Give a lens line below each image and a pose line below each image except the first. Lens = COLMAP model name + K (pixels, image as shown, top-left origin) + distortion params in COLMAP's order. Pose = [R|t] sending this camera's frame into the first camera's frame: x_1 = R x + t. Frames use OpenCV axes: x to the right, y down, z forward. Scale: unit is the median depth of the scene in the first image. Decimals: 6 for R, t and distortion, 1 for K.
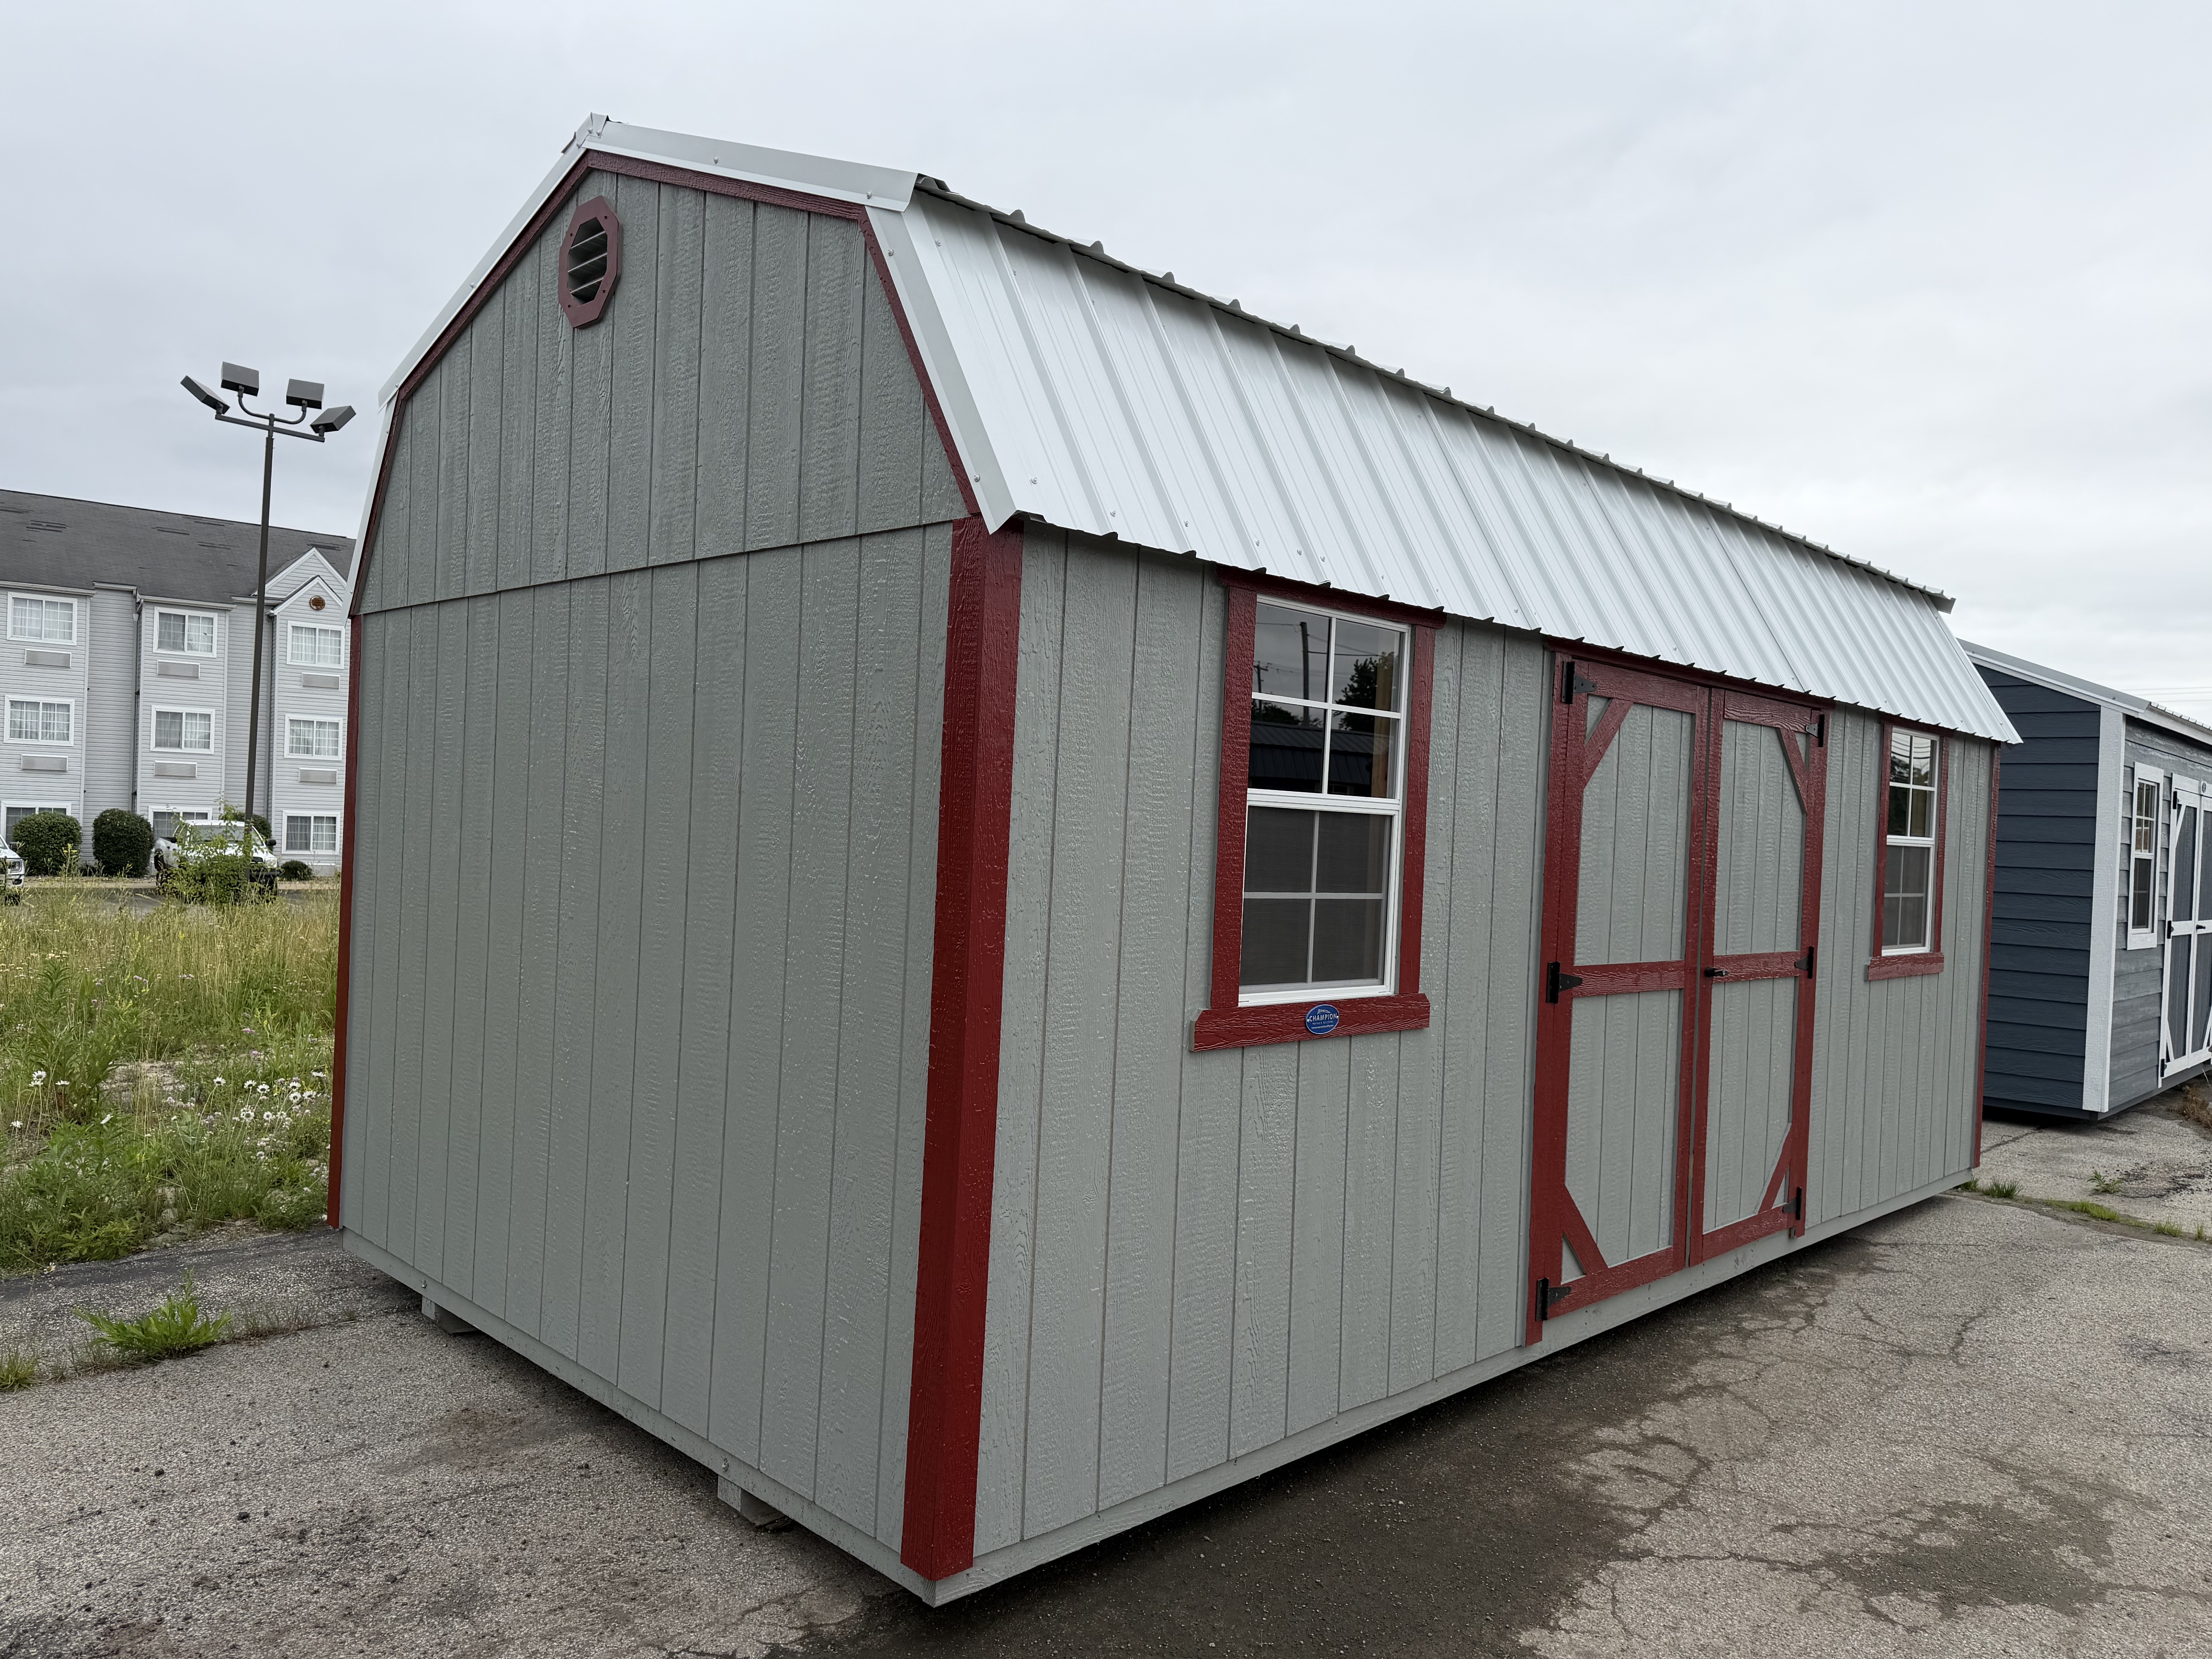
lens RADIAL K [[1566.5, 0, 1096.8], [0, 1566.5, 827.1], [0, 0, 1]] dist [0.007859, -0.007625]
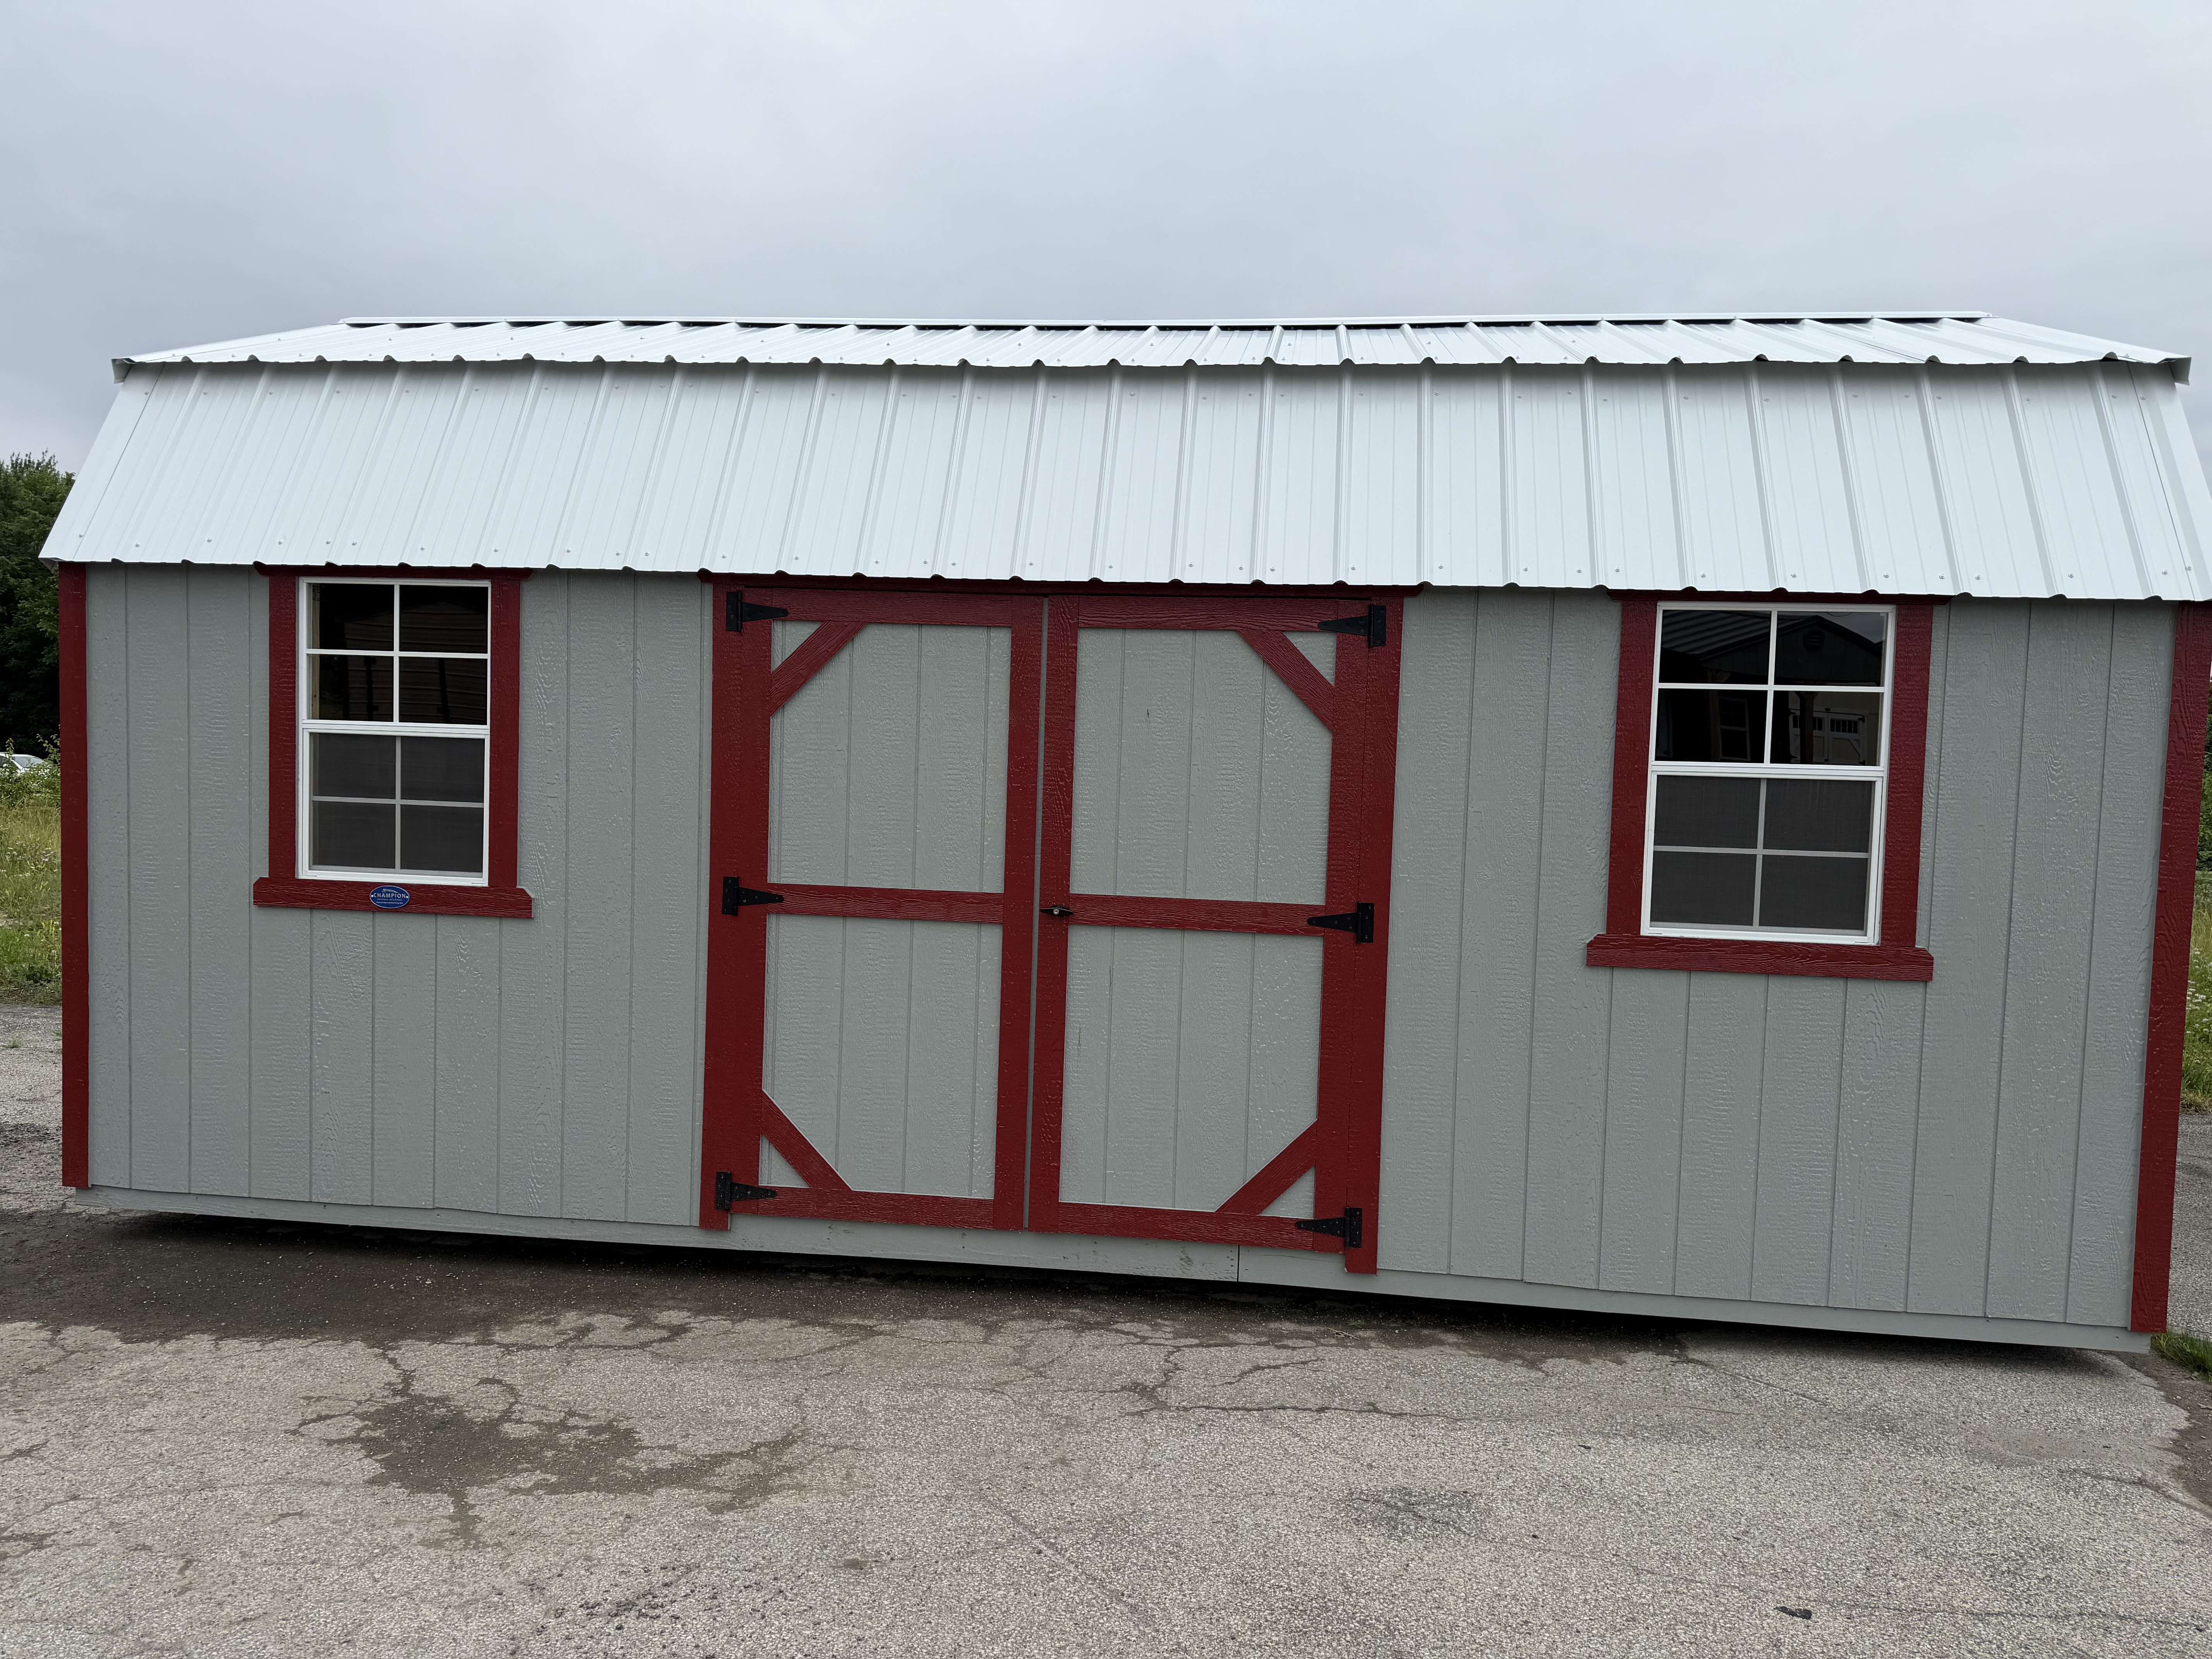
lens RADIAL K [[1558.1, 0, 1091.3], [0, 1558.1, 875.5], [0, 0, 1]] dist [0.098438, -0.166191]
pose [[0.611103, 0.038073, -0.790635, 1.380550], [-0.002713, 0.998937, 0.046006, 0.039074], [0.791547, -0.025969, 0.610557, 0.596587]]
